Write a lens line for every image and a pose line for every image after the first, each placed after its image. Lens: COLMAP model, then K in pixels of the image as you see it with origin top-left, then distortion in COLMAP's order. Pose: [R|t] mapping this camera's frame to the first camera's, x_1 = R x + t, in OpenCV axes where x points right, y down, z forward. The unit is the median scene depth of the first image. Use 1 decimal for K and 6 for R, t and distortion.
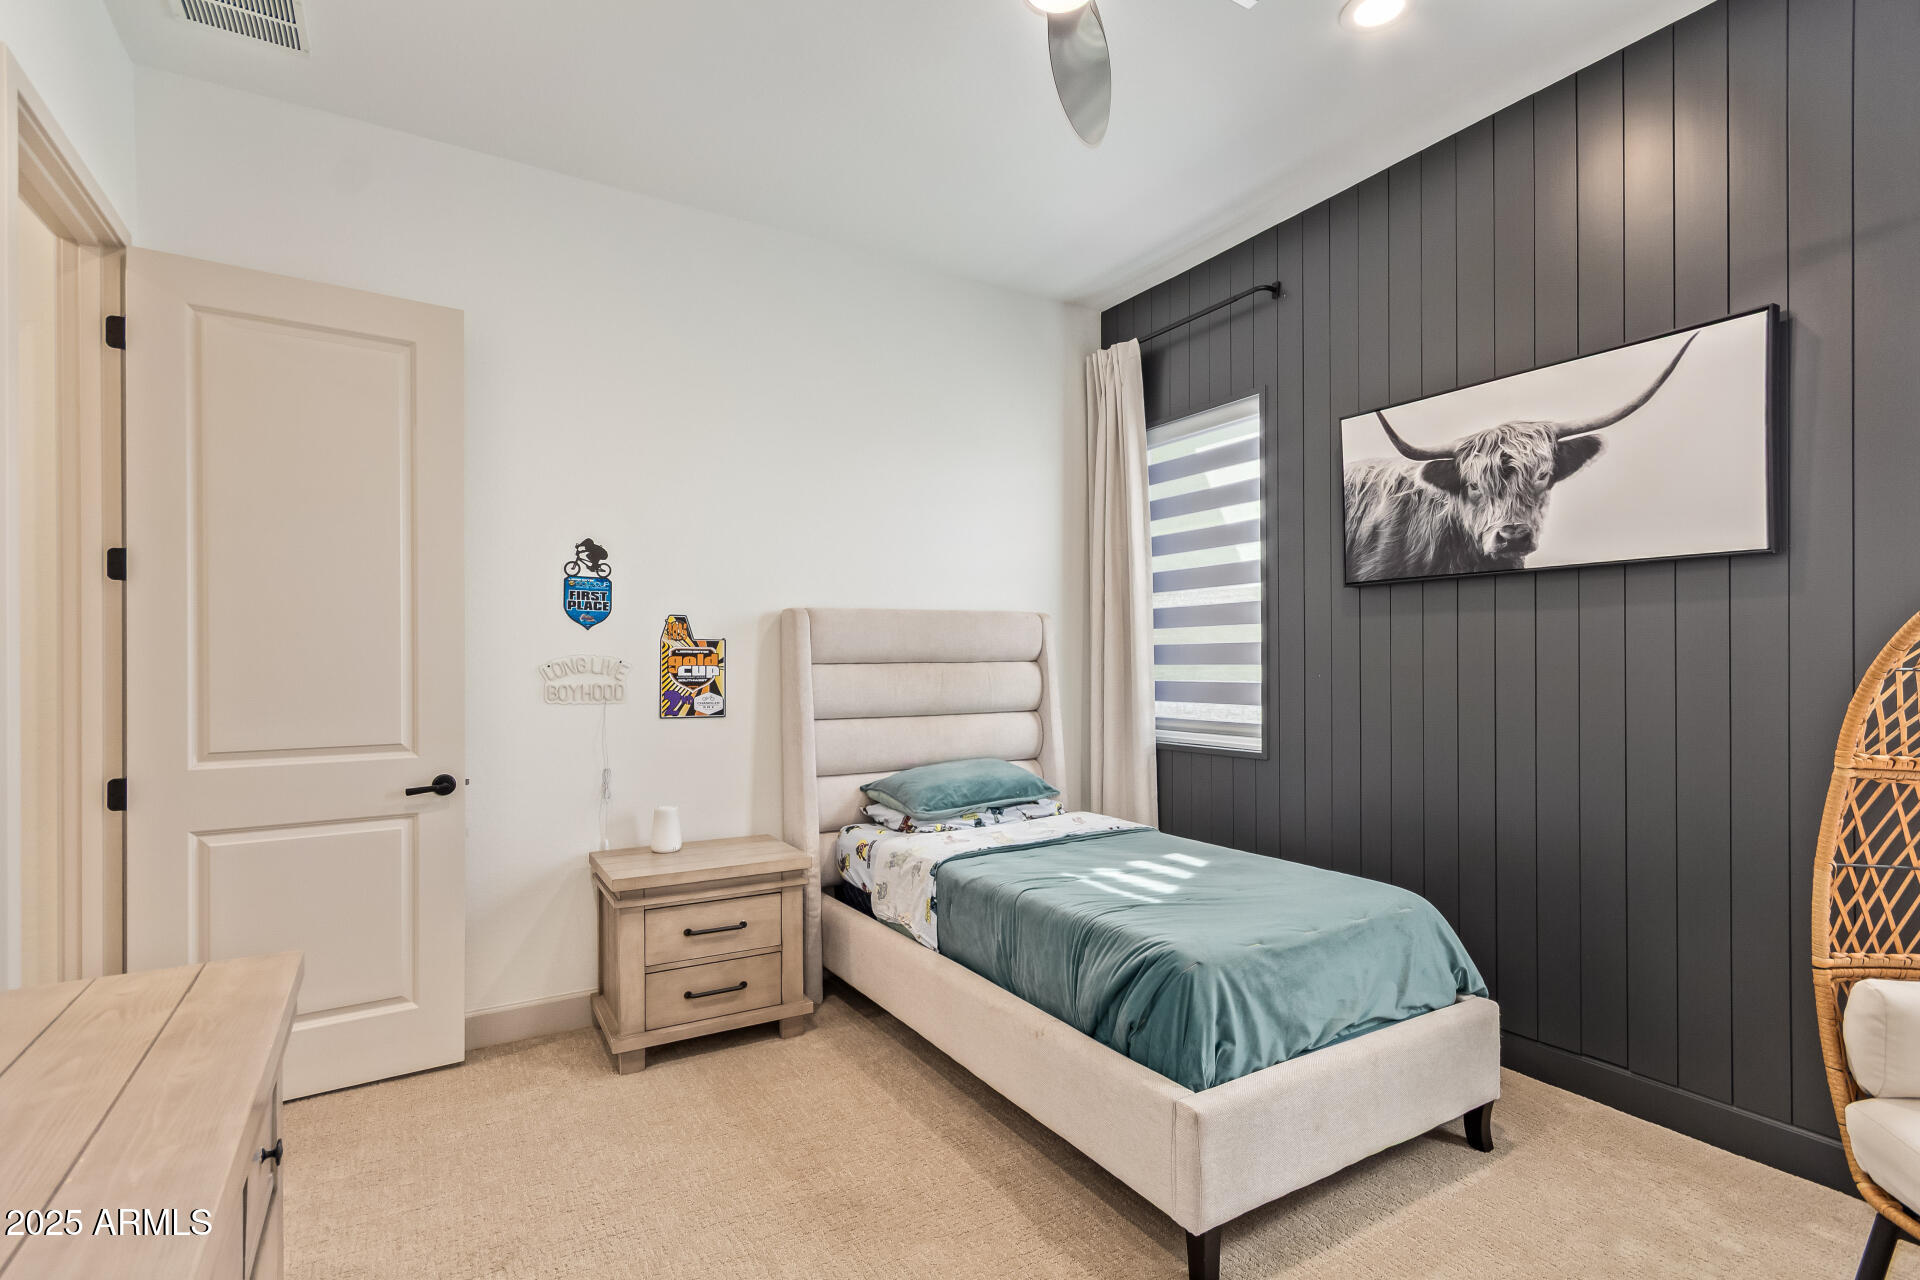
lens RADIAL K [[891.1, 0, 948.9], [0, 891.1, 649.8], [0, 0, 1]] dist [0.002893, 0.000164]
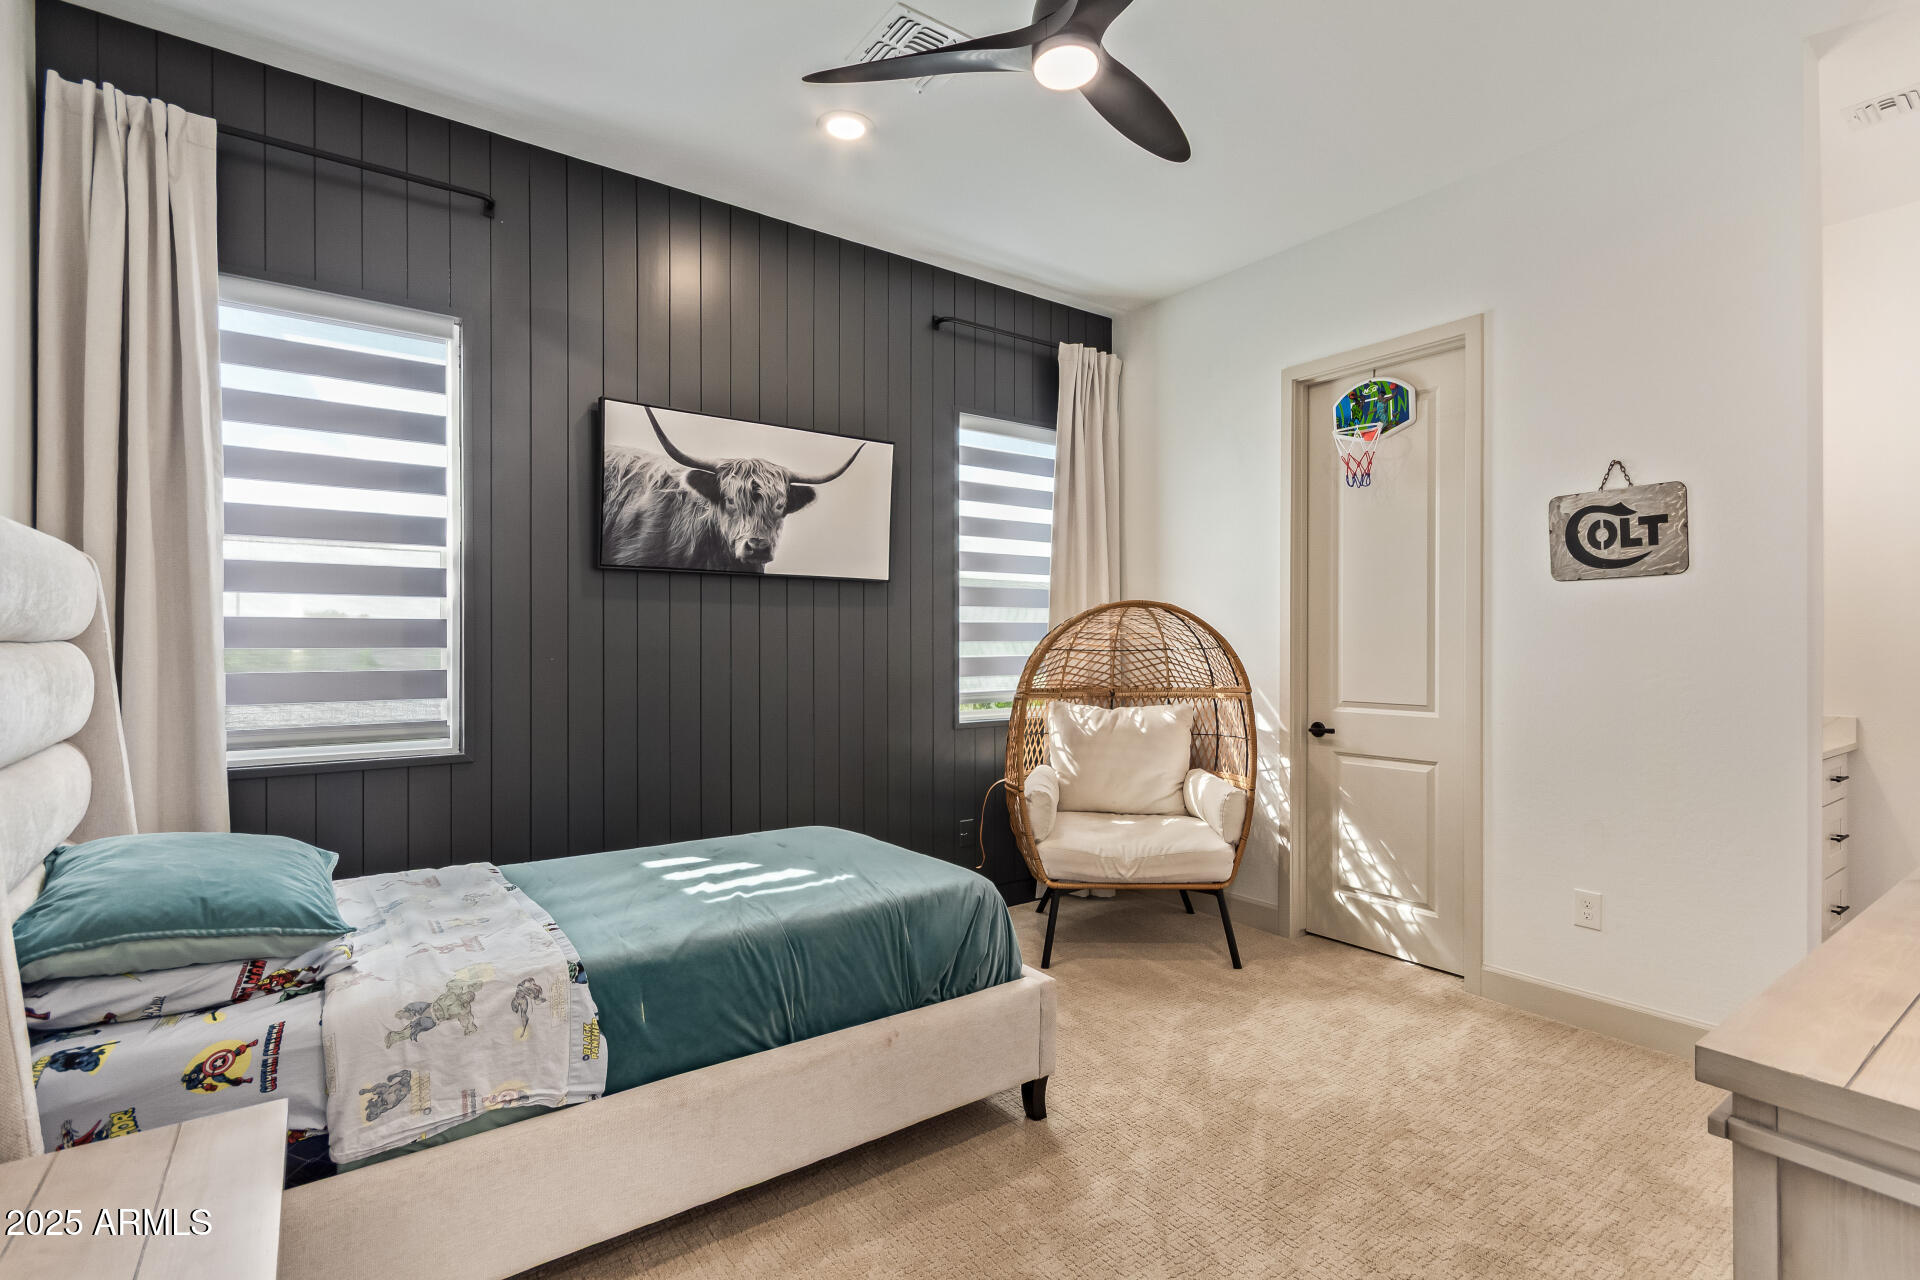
lens RADIAL K [[891.1, 0, 948.9], [0, 891.1, 649.8], [0, 0, 1]] dist [0.002893, 0.000164]
pose [[-0.077454, -0.000621, 0.996996, -0.649087], [-0.010662, 0.999943, -0.000205, 0.017962], [-0.996939, -0.010646, -0.077457, 0.787290]]
